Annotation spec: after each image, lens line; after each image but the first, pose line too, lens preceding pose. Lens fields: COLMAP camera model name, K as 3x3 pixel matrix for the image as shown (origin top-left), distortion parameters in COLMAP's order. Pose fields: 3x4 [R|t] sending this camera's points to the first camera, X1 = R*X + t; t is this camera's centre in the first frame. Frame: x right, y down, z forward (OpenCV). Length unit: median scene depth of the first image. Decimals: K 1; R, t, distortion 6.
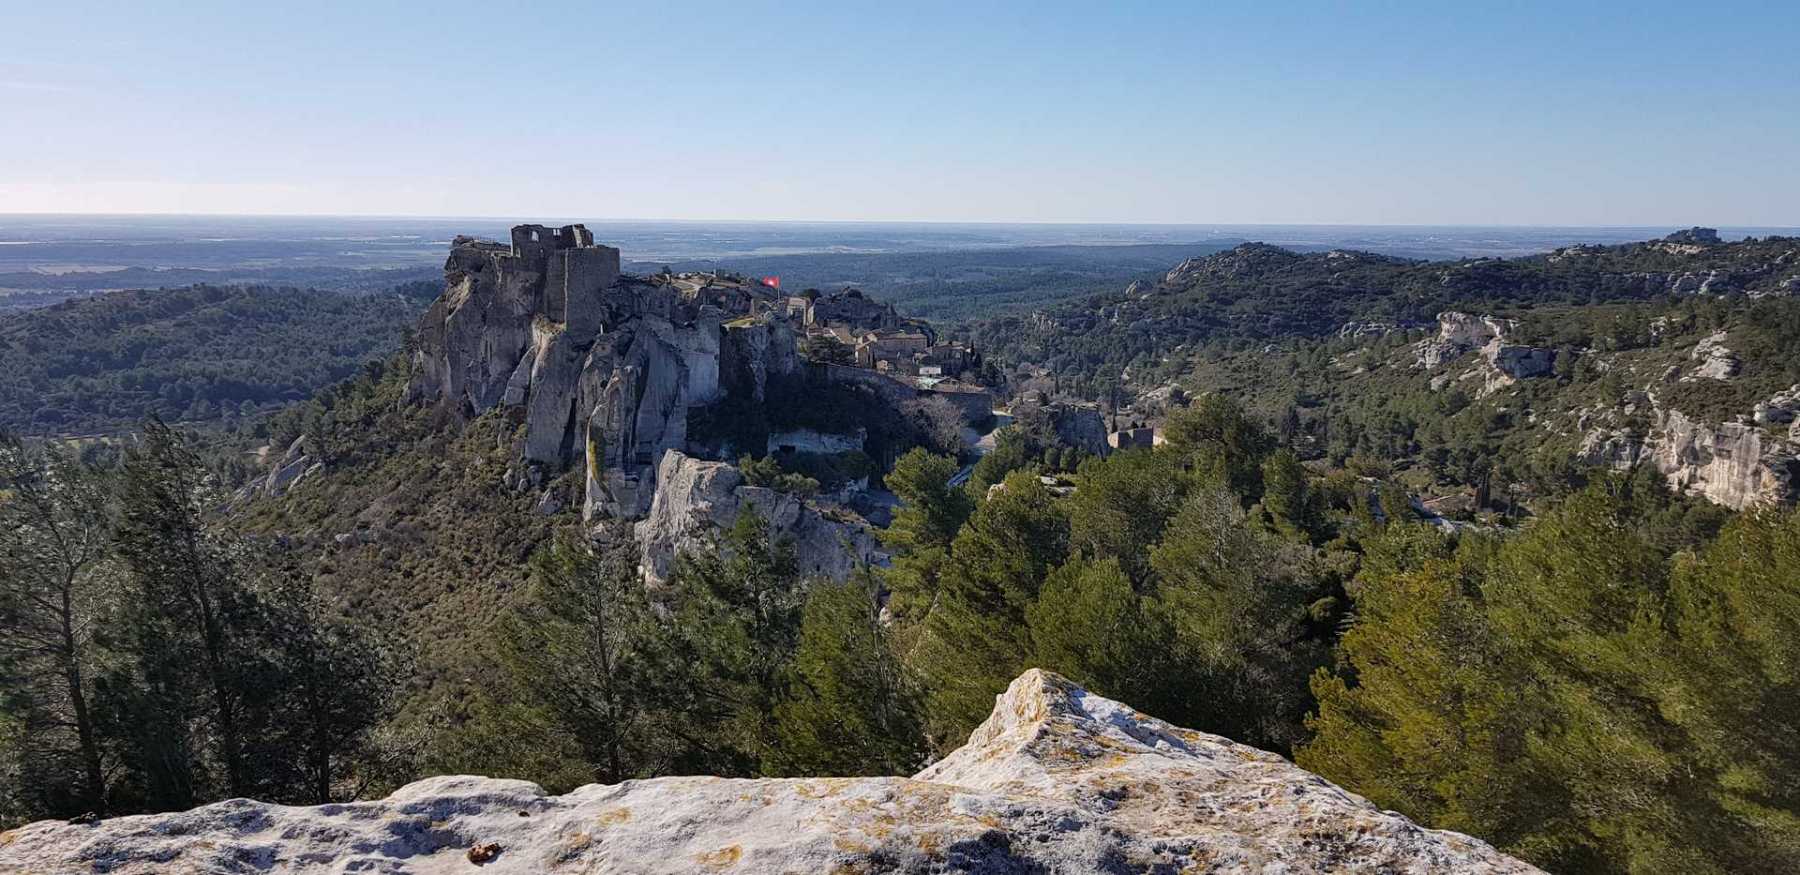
lens RADIAL K [[1375.4, 0, 909.3], [0, 1375.4, 401.3], [0, 0, 1]] dist [0.064168, -0.092201]
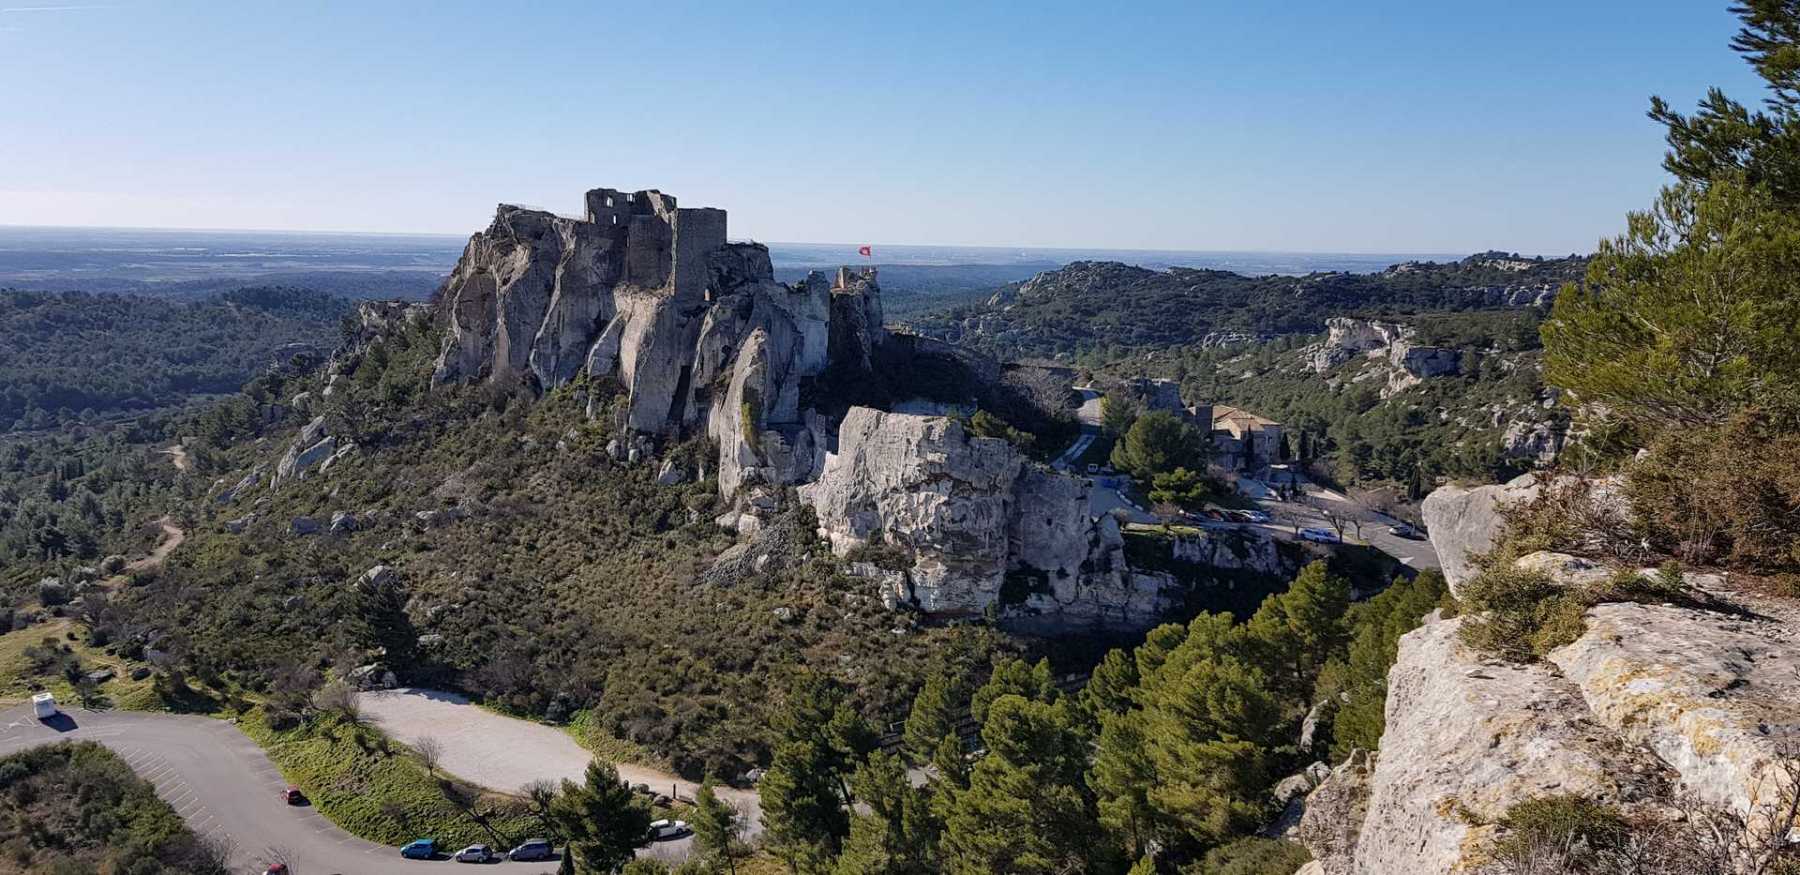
lens RADIAL K [[1375.4, 0, 859.5], [0, 1375.4, 417.8], [0, 0, 1]] dist [0.064168, -0.092201]
pose [[0.993690, -0.002296, 0.112134, -0.150682], [0.002787, 0.999987, -0.004223, 0.025297], [-0.112123, 0.004509, 0.993684, 0.024494]]
